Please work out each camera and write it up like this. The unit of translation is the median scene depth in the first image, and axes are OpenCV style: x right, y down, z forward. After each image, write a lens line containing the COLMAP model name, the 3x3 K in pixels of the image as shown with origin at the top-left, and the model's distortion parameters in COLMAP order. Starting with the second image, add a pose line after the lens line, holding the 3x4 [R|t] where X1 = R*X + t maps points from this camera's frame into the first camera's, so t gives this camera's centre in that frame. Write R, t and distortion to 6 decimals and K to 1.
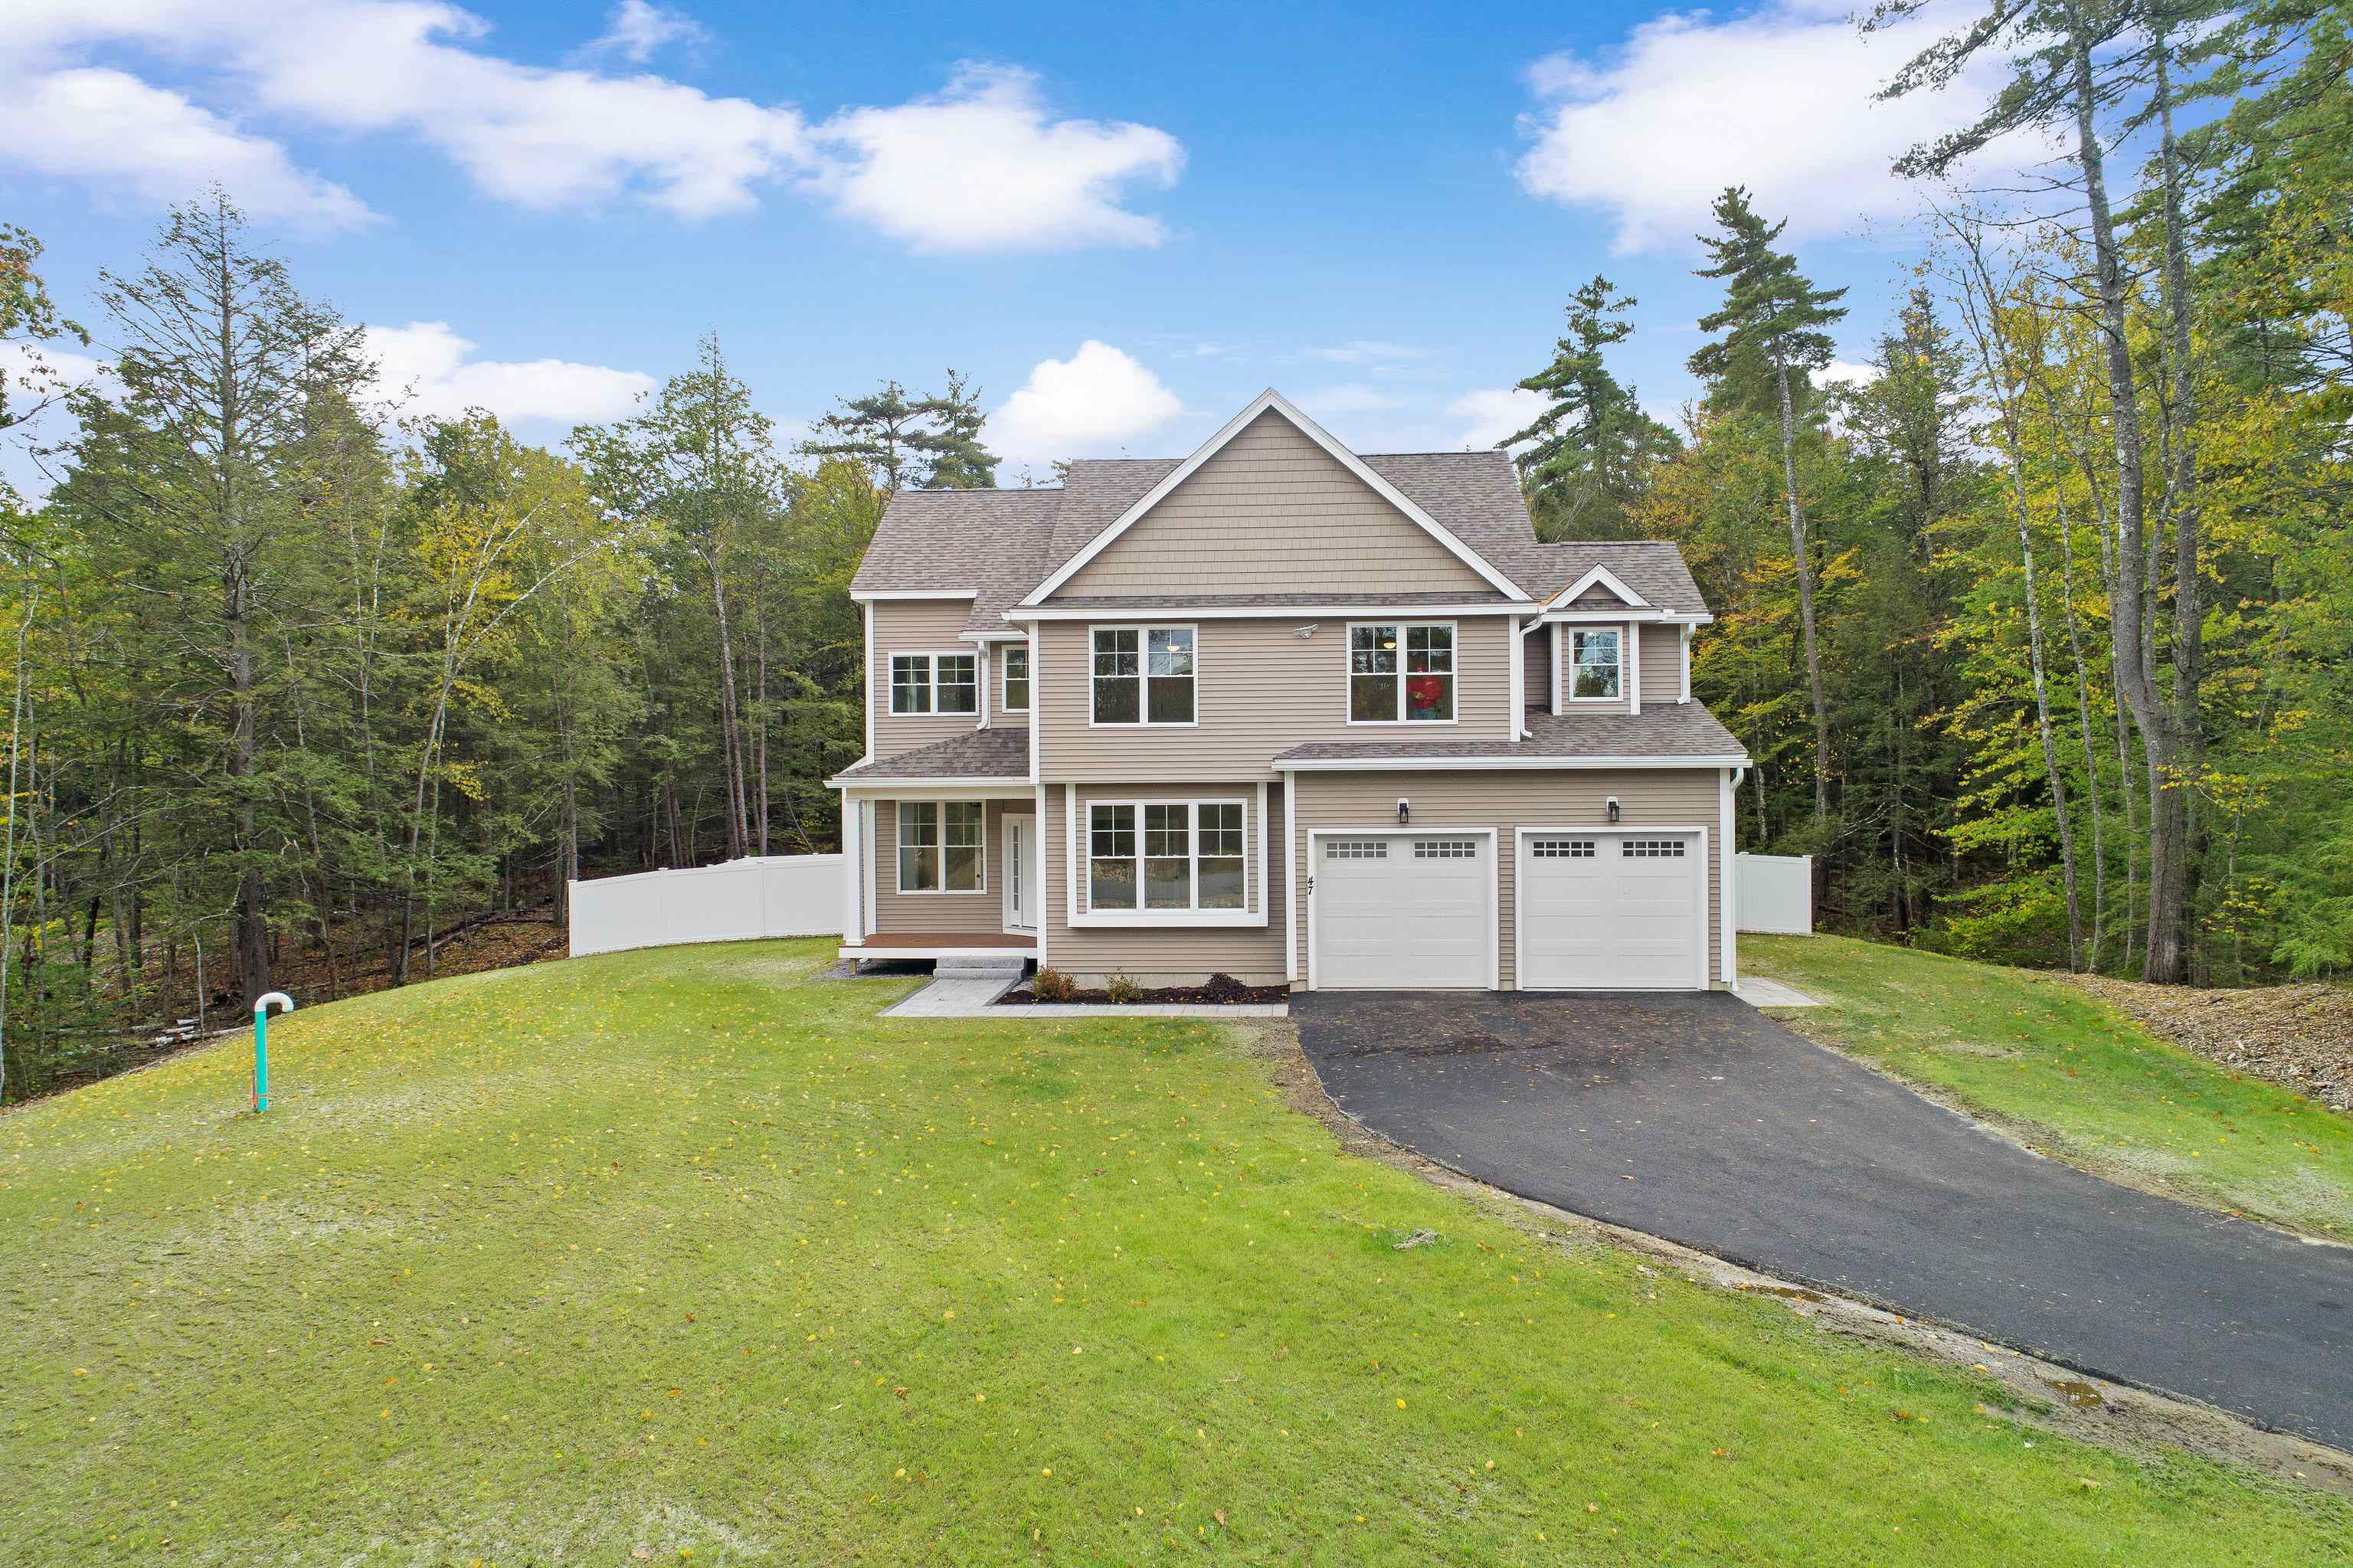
lens RADIAL K [[1581.0, 0, 1176.5], [0, 1581.0, 784.0], [0, 0, 1]] dist [-0.002708, 0.005868]
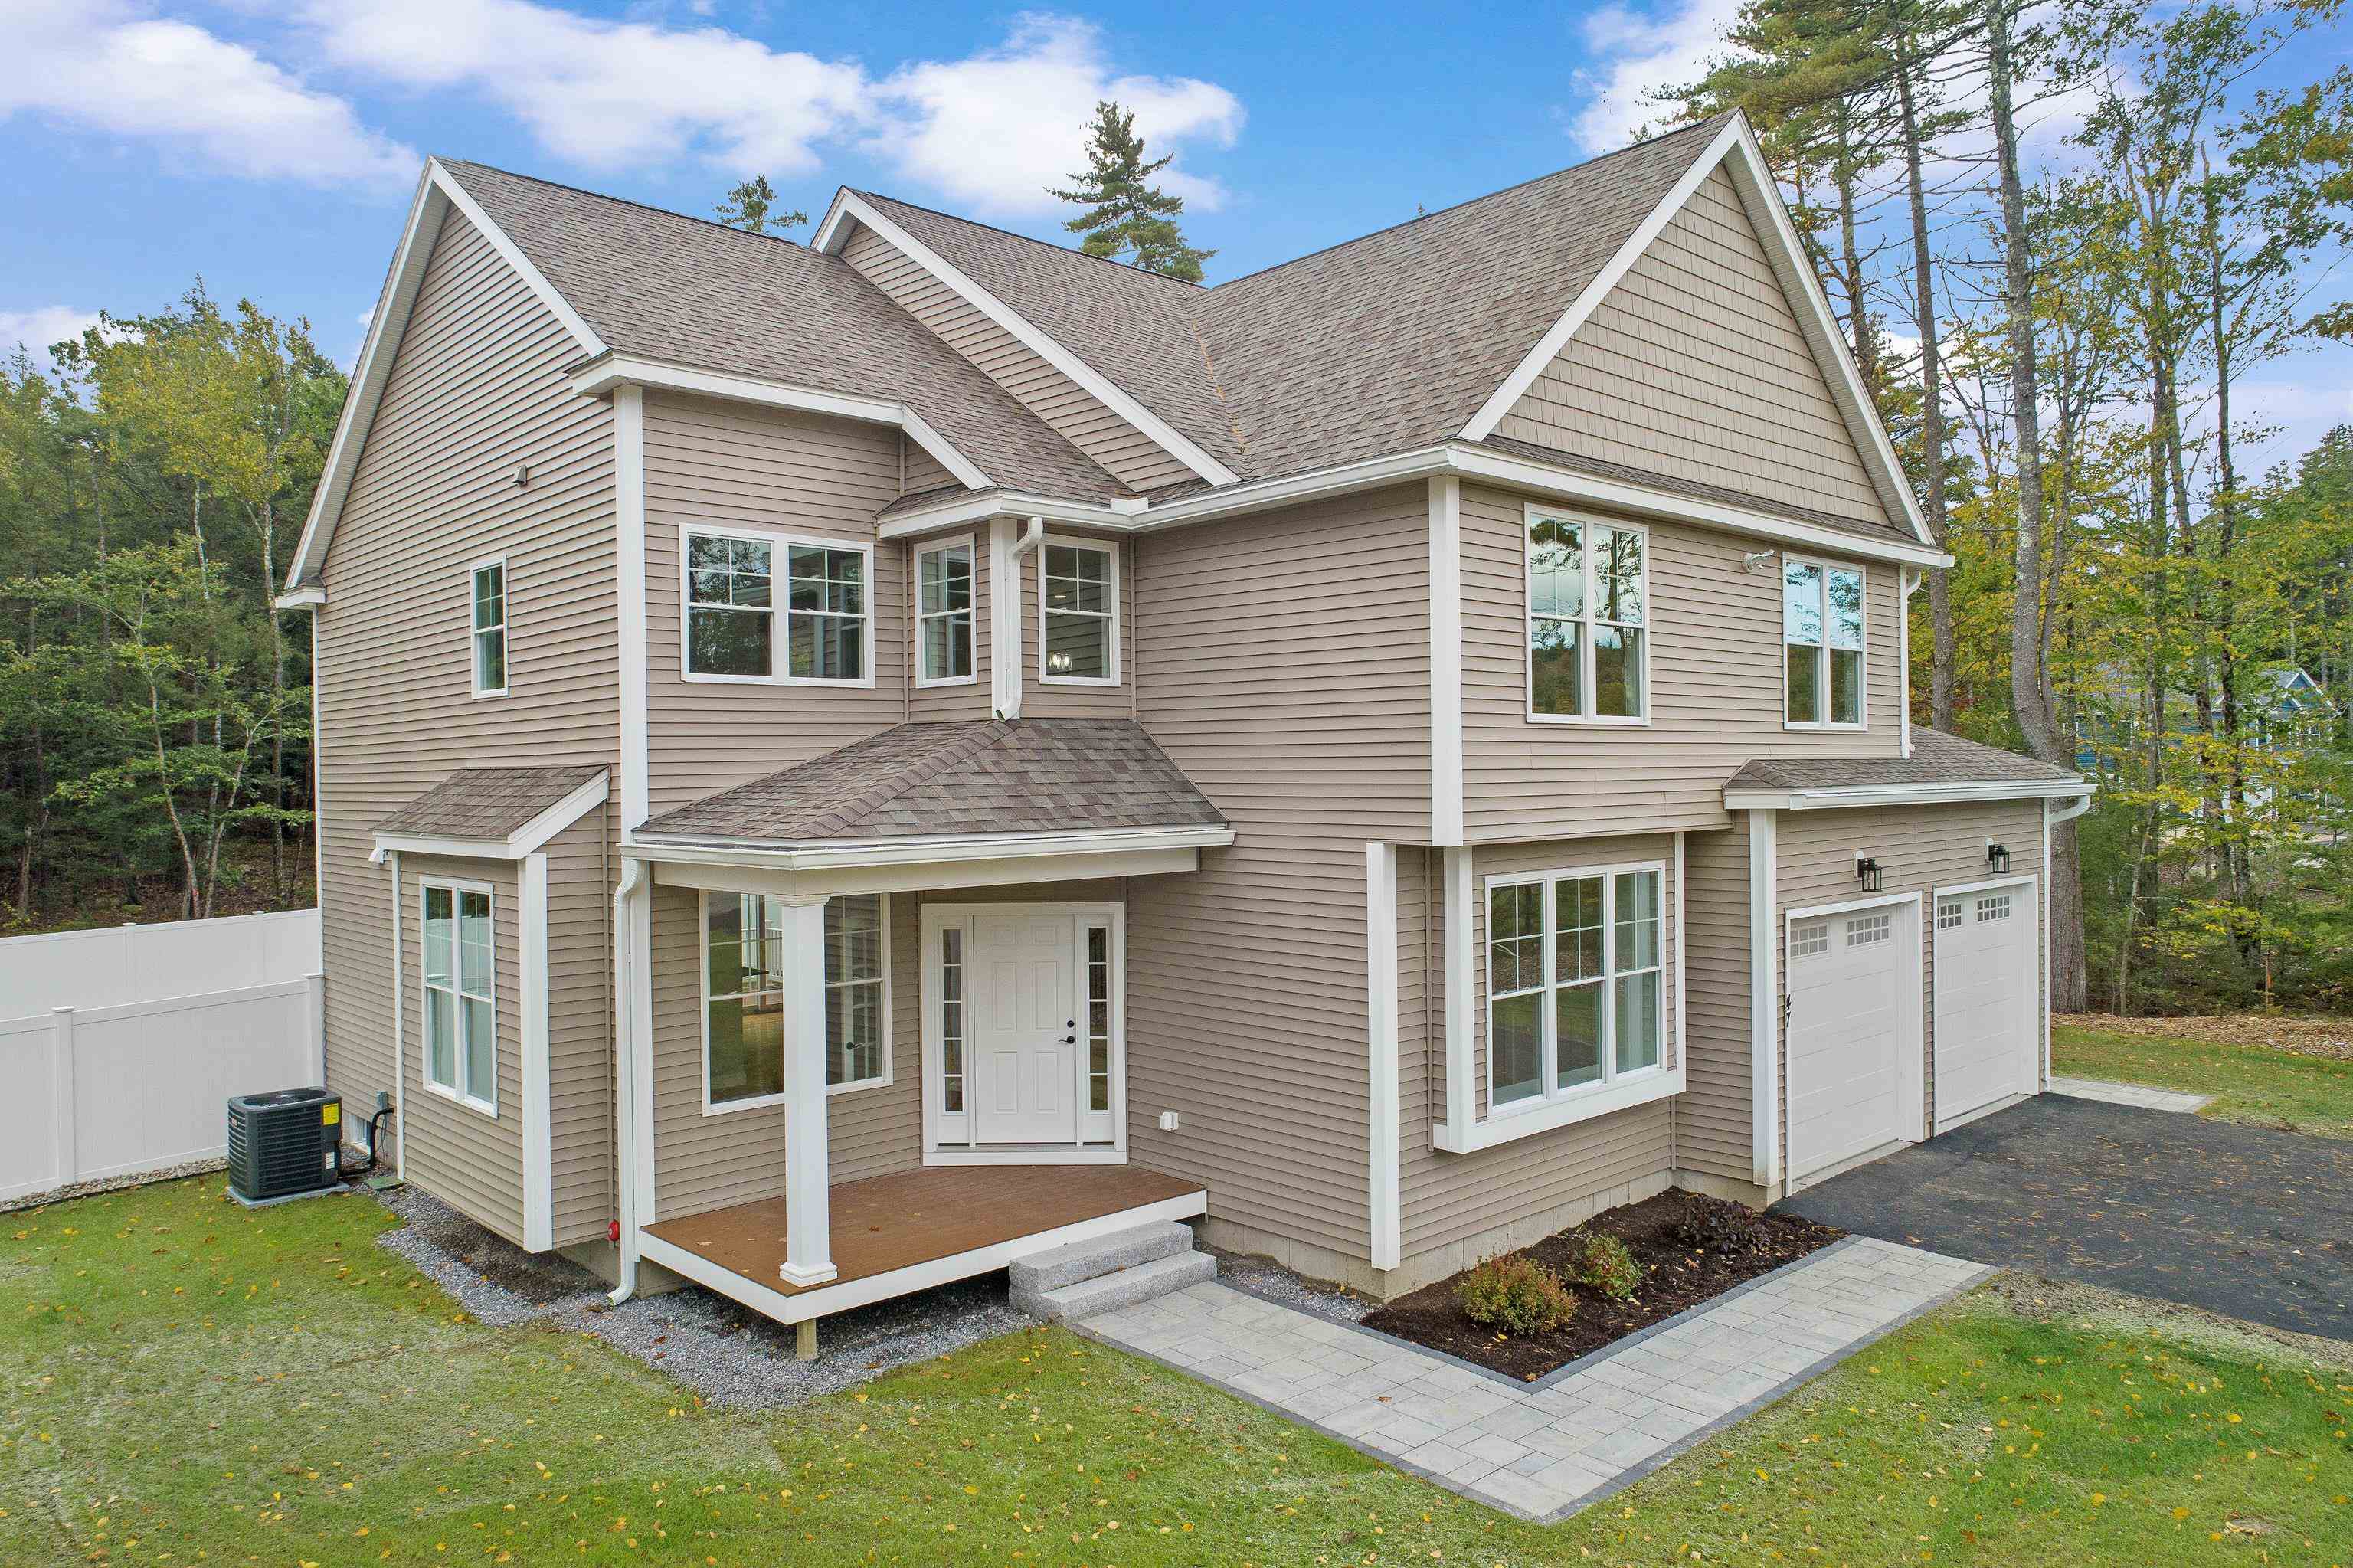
lens RADIAL K [[1581.0, 0, 1176.5], [0, 1581.0, 784.0], [0, 0, 1]] dist [-0.002708, 0.005868]
pose [[0.690100, -0.005143, 0.723696, -0.466530], [0.008226, 0.999966, -0.000737, -0.017932], [-0.723667, 0.006461, 0.690119, 0.754705]]
